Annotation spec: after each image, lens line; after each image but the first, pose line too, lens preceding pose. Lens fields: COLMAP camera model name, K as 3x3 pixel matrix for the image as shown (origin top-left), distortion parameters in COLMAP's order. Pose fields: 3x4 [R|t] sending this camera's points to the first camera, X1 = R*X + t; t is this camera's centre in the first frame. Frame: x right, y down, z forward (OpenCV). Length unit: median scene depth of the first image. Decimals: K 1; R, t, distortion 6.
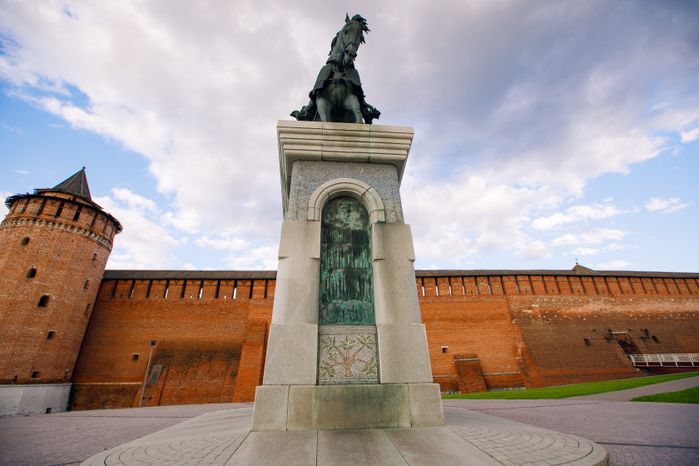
lens RADIAL K [[330.8, 0, 353.2], [0, 330.8, 230.8], [0, 0, 1]] dist [-0.018515, 0.005585]
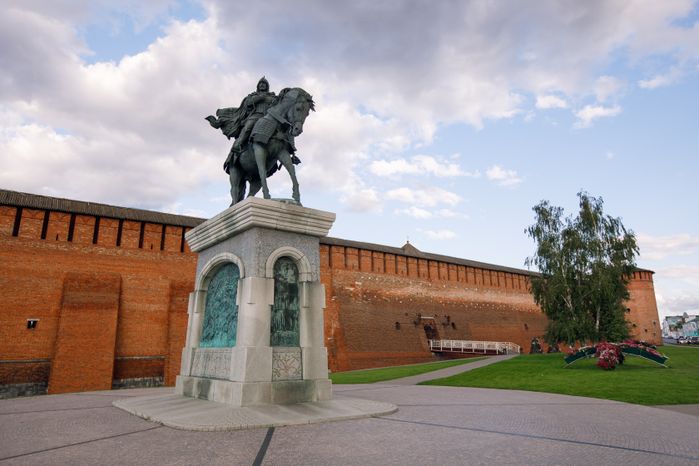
lens RADIAL K [[490.2, 0, 349.4], [0, 490.2, 228.1], [0, 0, 1]] dist [-0.060078, 0.004852]
pose [[0.875981, 0.132758, 0.463717, -0.107751], [-0.210023, 0.970438, 0.118916, -0.073801], [-0.434221, -0.201560, 0.877967, -0.132678]]
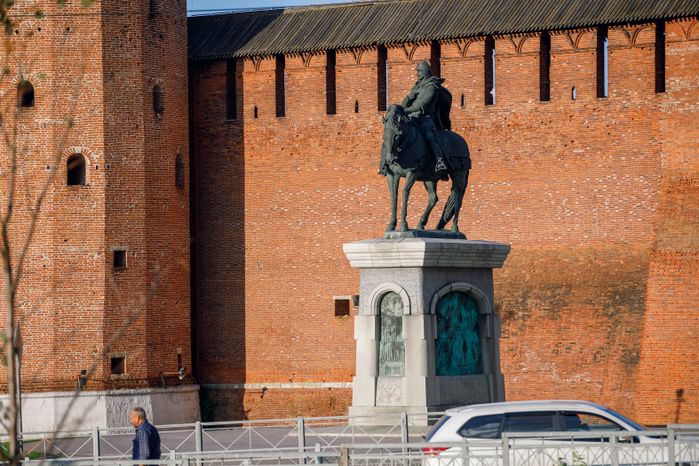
lens RADIAL K [[2618.8, 0, 350.5], [0, 2618.8, 233.2], [0, 0, 1]] dist [0.621490, 0.000000]
pose [[0.840471, -0.026882, -0.541189, 0.855654], [0.229777, 0.922203, 0.311038, -0.559136], [0.490724, -0.385772, 0.781262, -1.131516]]
